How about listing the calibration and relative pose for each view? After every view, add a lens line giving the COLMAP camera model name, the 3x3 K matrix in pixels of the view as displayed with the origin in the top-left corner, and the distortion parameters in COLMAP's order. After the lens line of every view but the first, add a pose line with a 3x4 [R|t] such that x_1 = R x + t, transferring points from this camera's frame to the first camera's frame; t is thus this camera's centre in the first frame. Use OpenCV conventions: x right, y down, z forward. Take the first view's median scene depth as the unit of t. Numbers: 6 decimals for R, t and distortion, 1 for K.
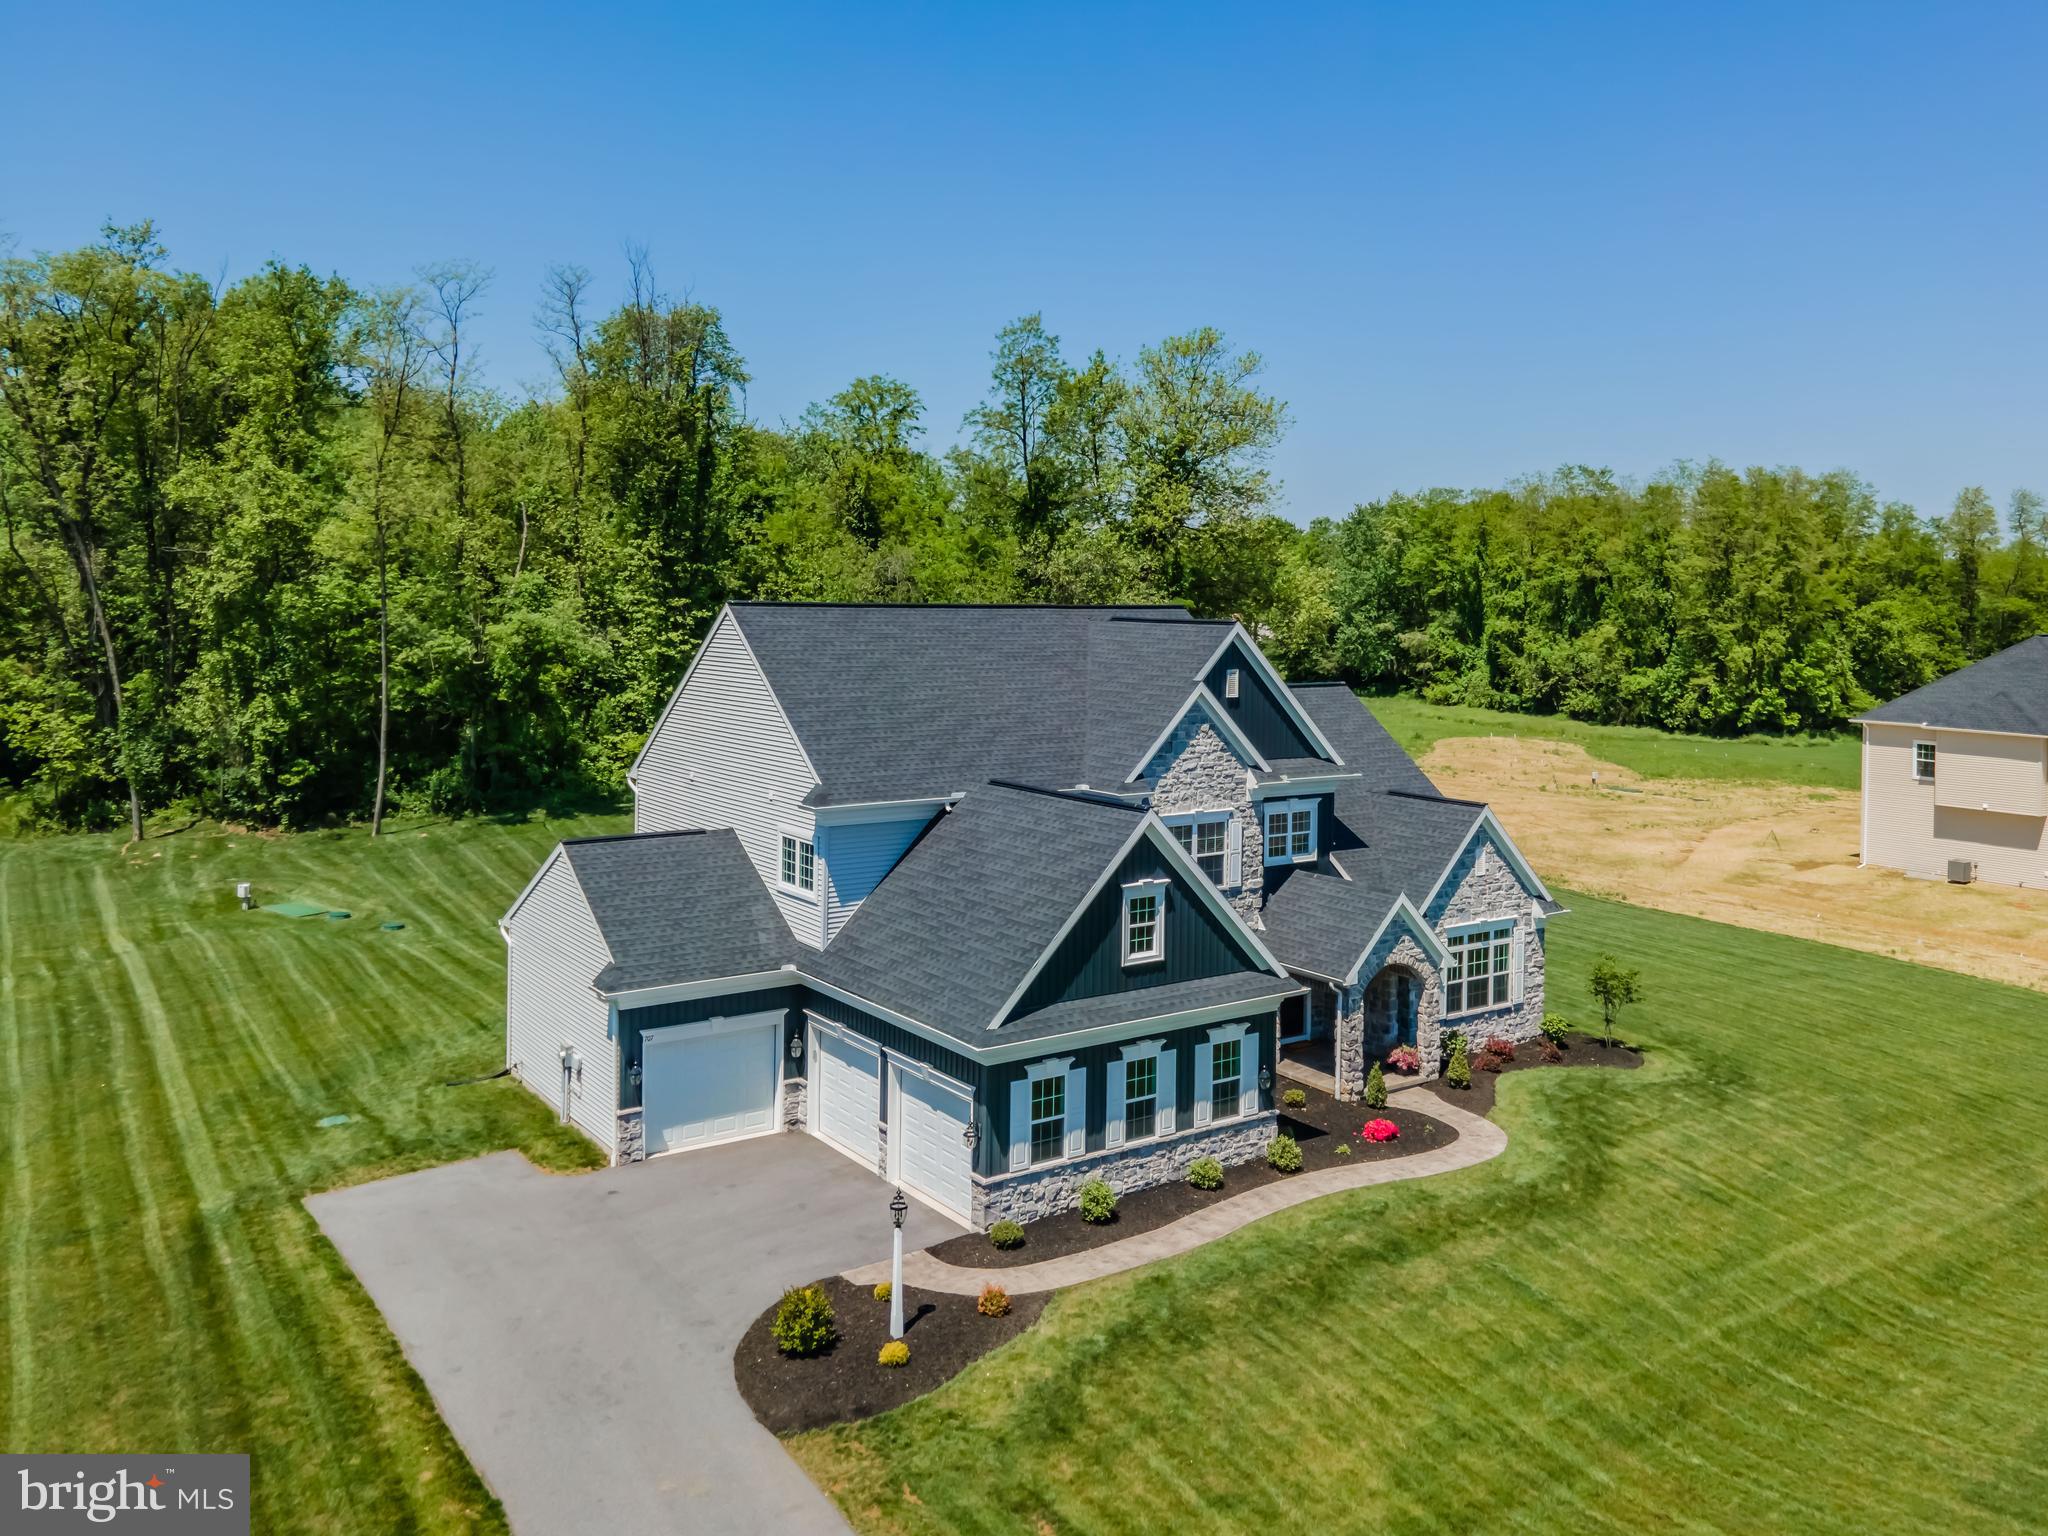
lens RADIAL K [[1632.2, 0, 1097.3], [0, 1632.2, 634.9], [0, 0, 1]] dist [0.025197, 0.001050]
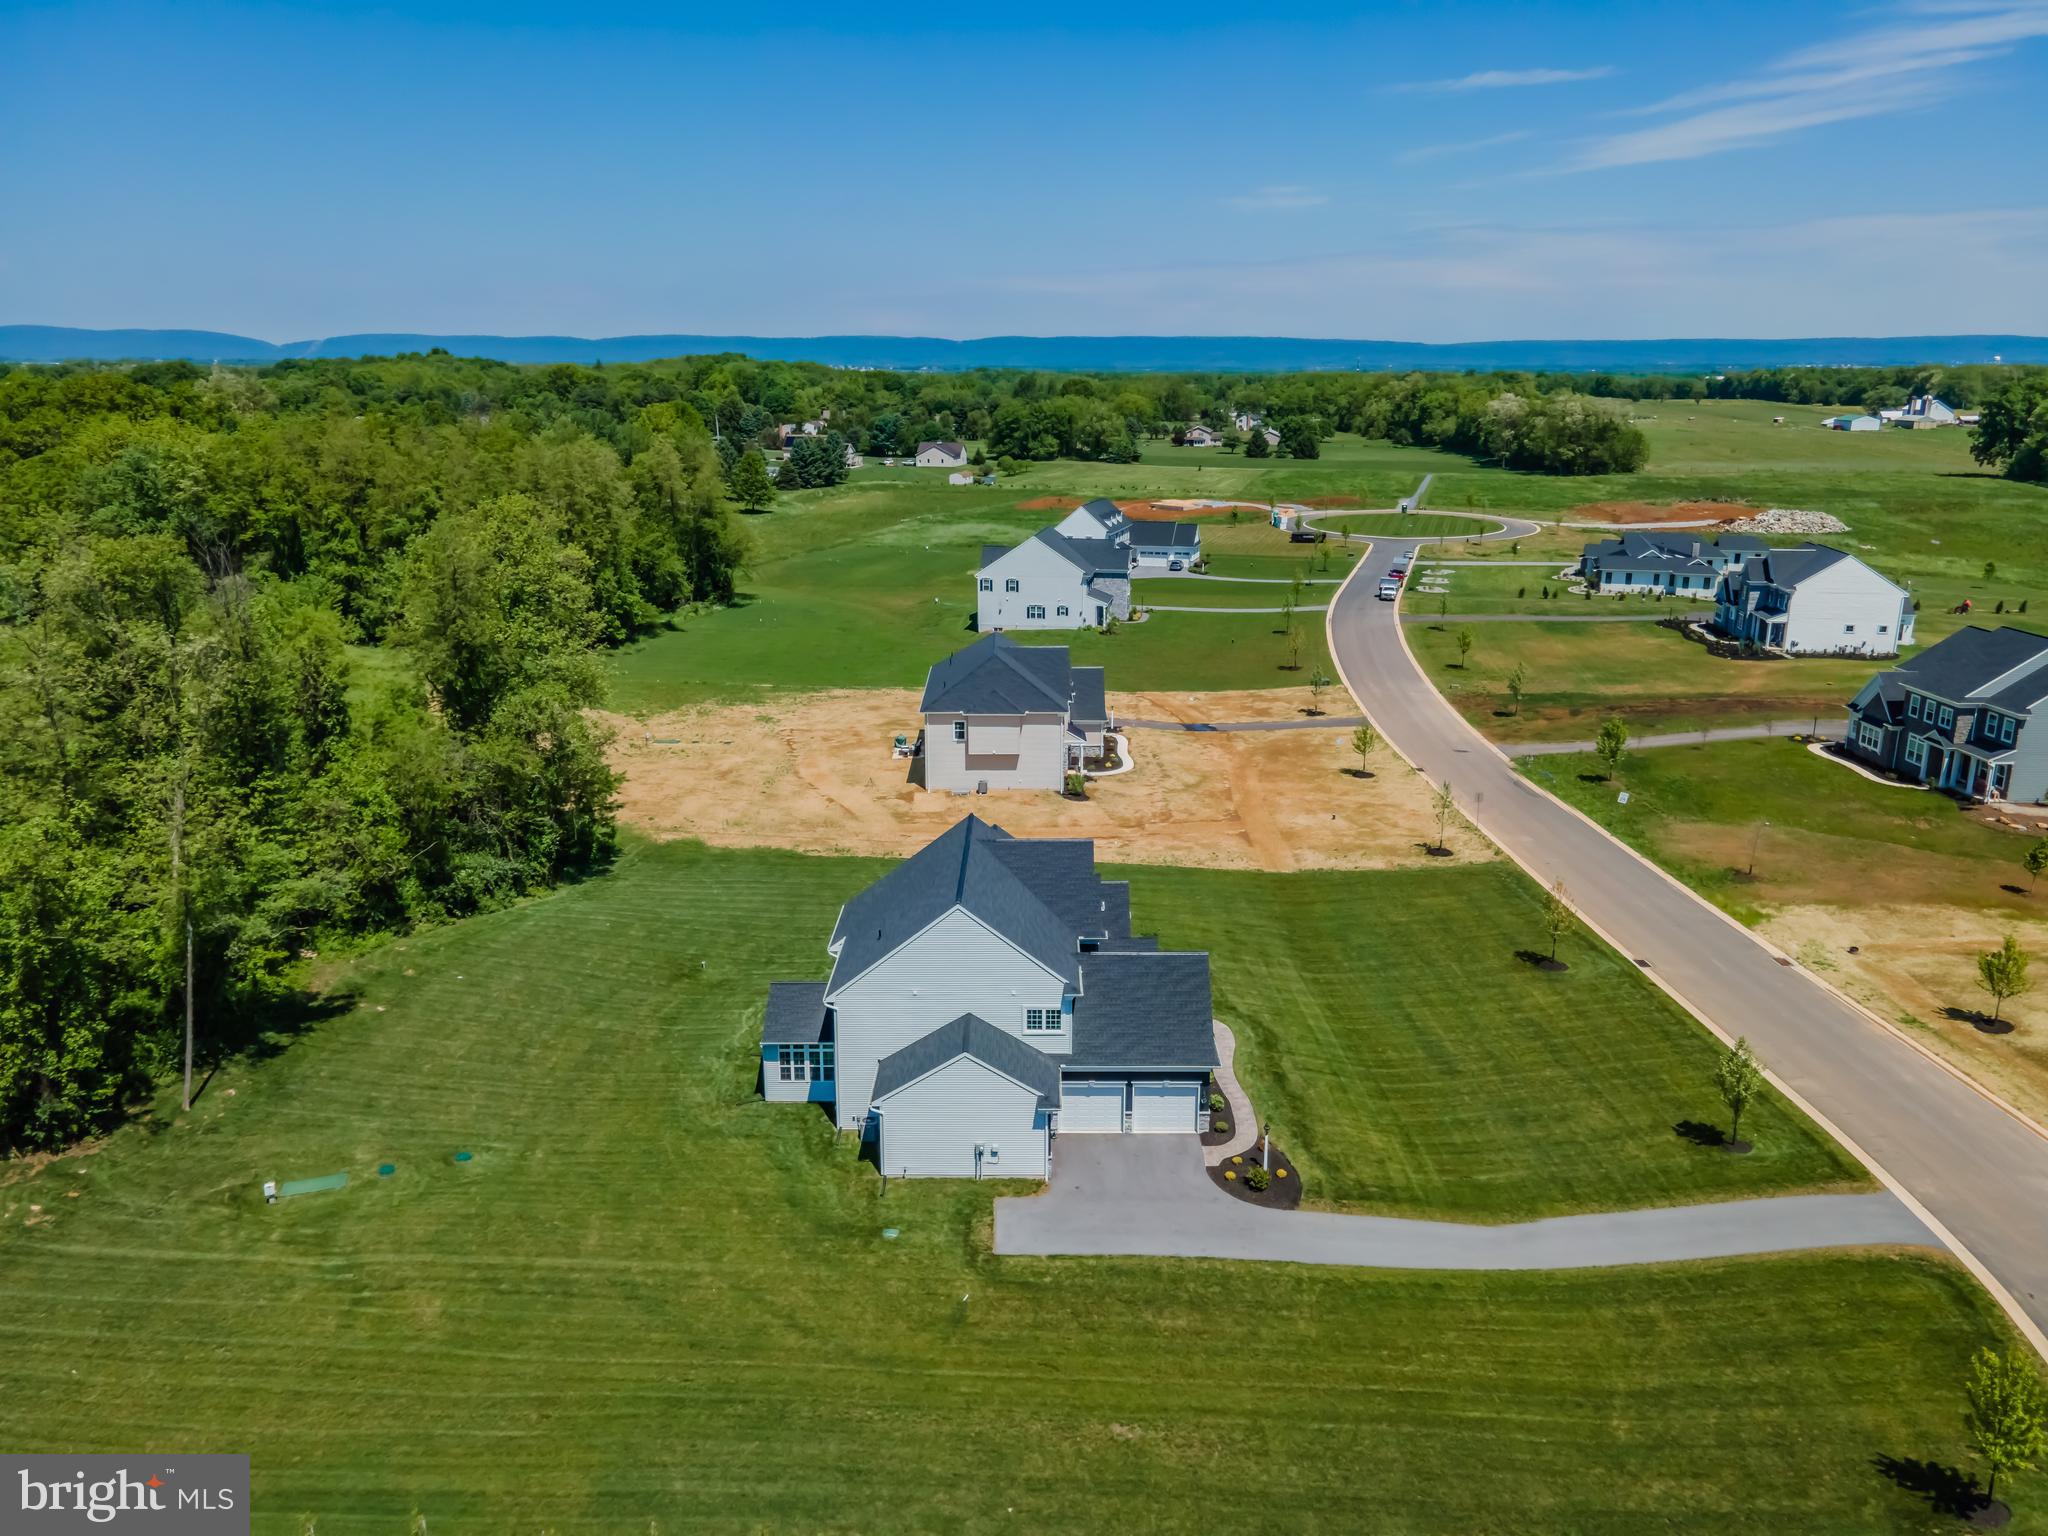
lens RADIAL K [[1480.1, 0, 1024.0], [0, 1480.1, 768.0], [0, 0, 1]] dist [0.012804, 0.046170]
pose [[0.592526, -0.223944, 0.773797, -1.375888], [0.027816, 0.965696, 0.258182, -0.572217], [-0.805071, -0.131456, 0.578429, -0.030497]]
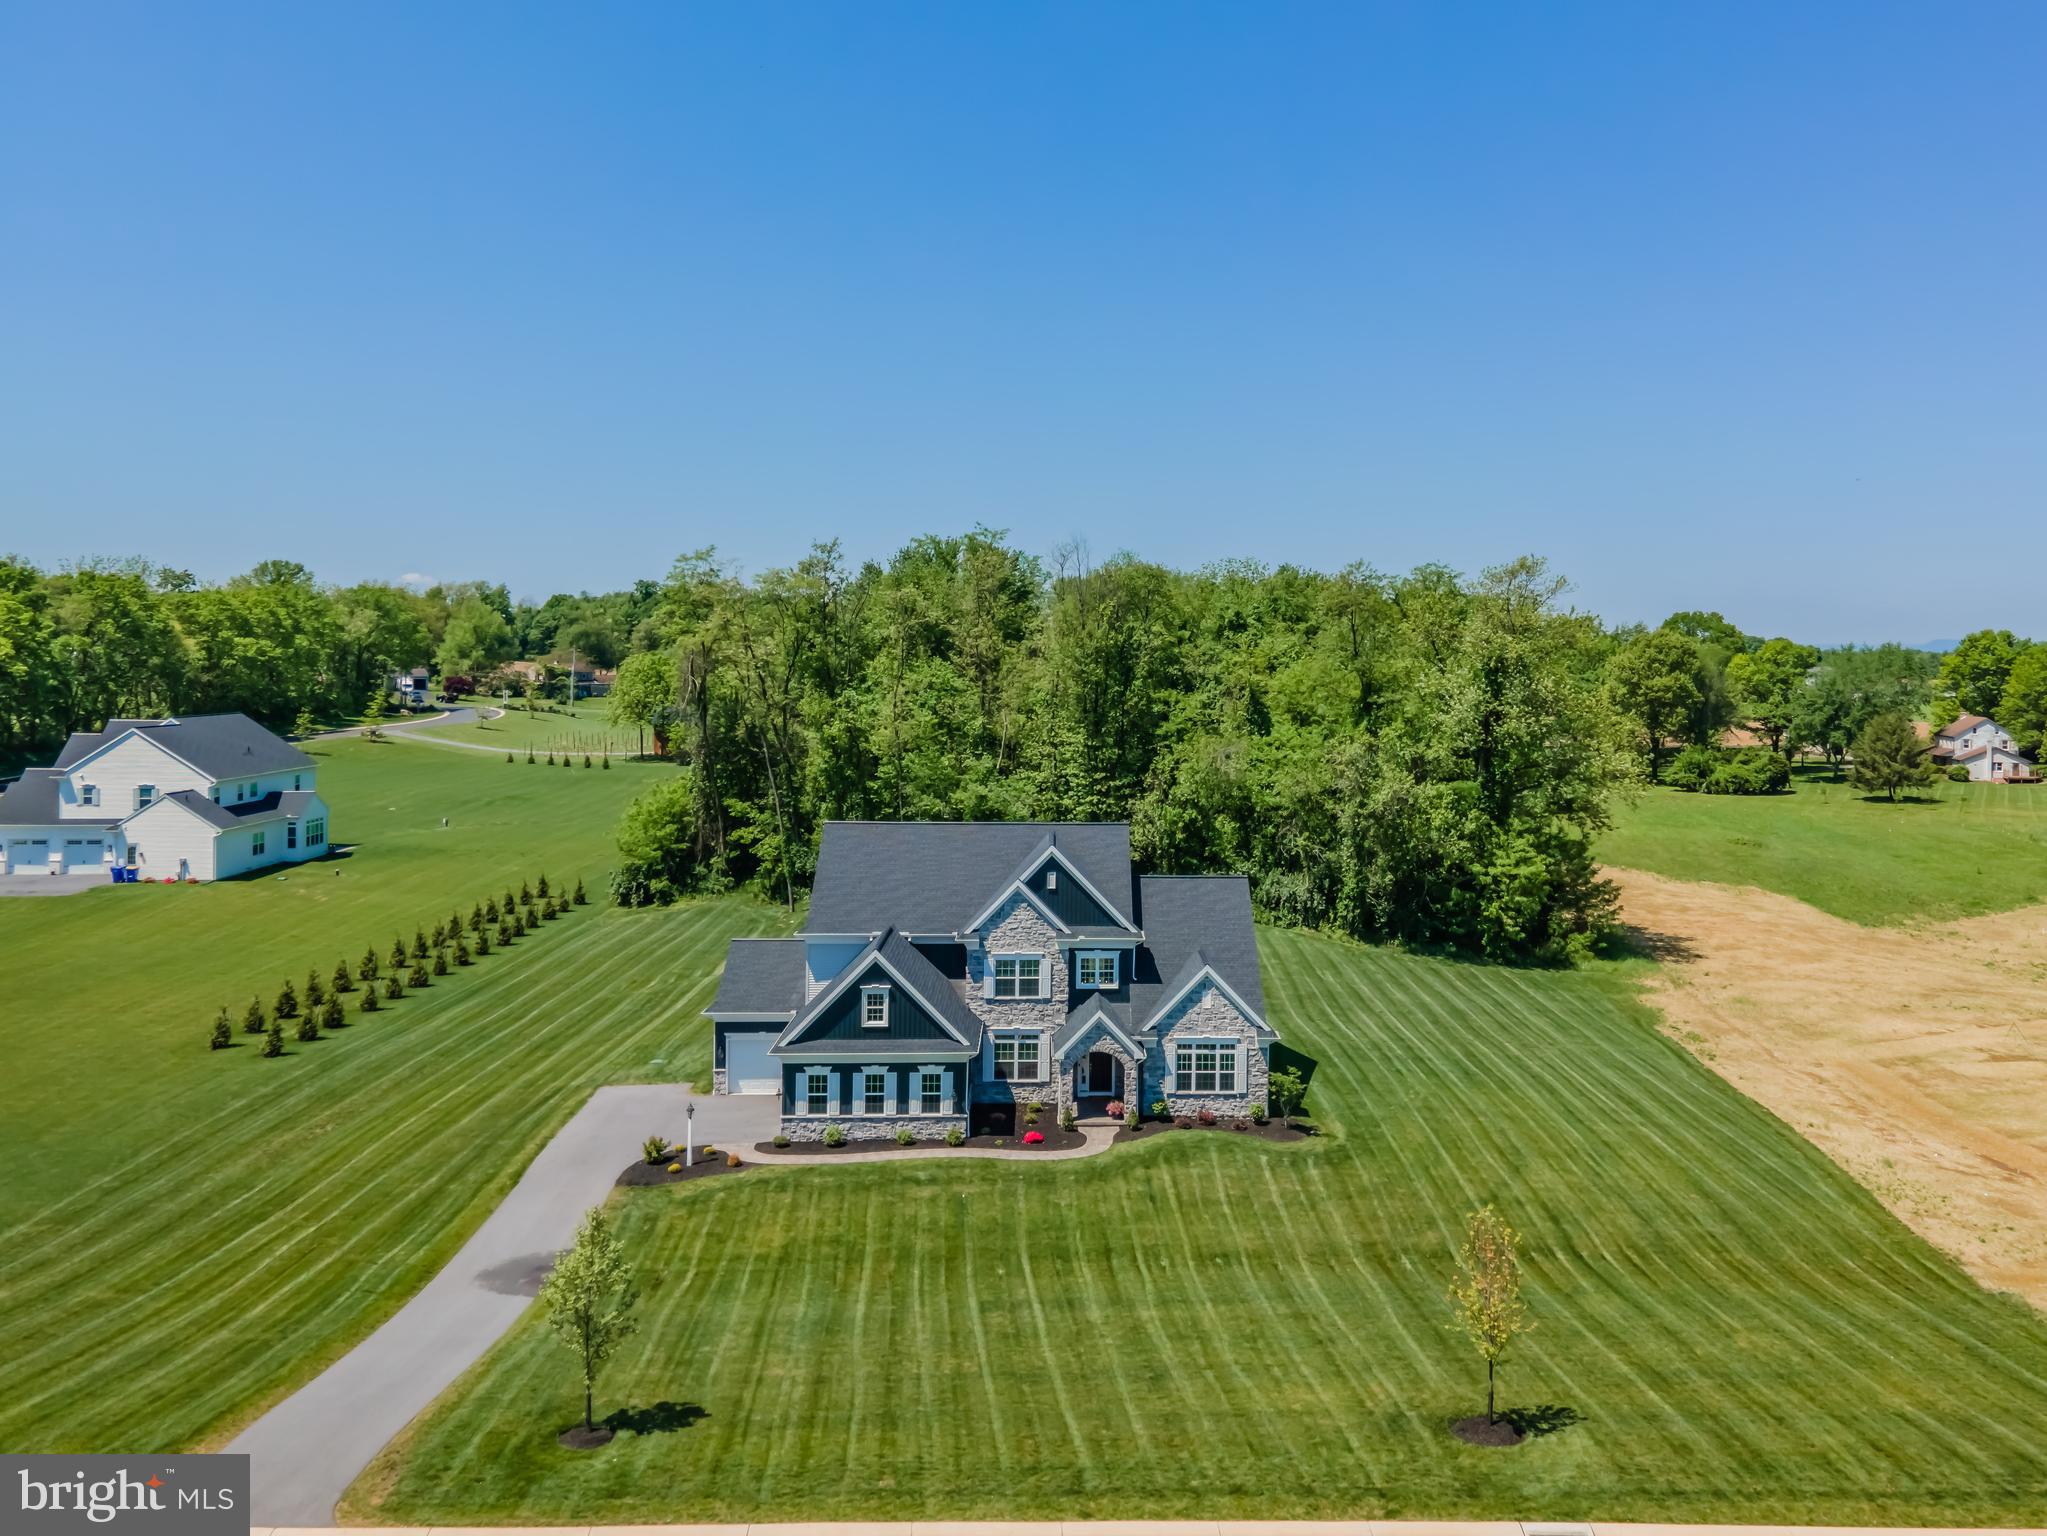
lens RADIAL K [[1635.5, 0, 1114.9], [0, 1635.5, 767.7], [0, 0, 1]] dist [0.020349, 0.004633]
pose [[0.828024, 0.027790, -0.560004, 1.052935], [-0.010391, 0.999360, 0.034228, -0.141826], [0.560597, -0.022523, 0.827783, -0.367113]]
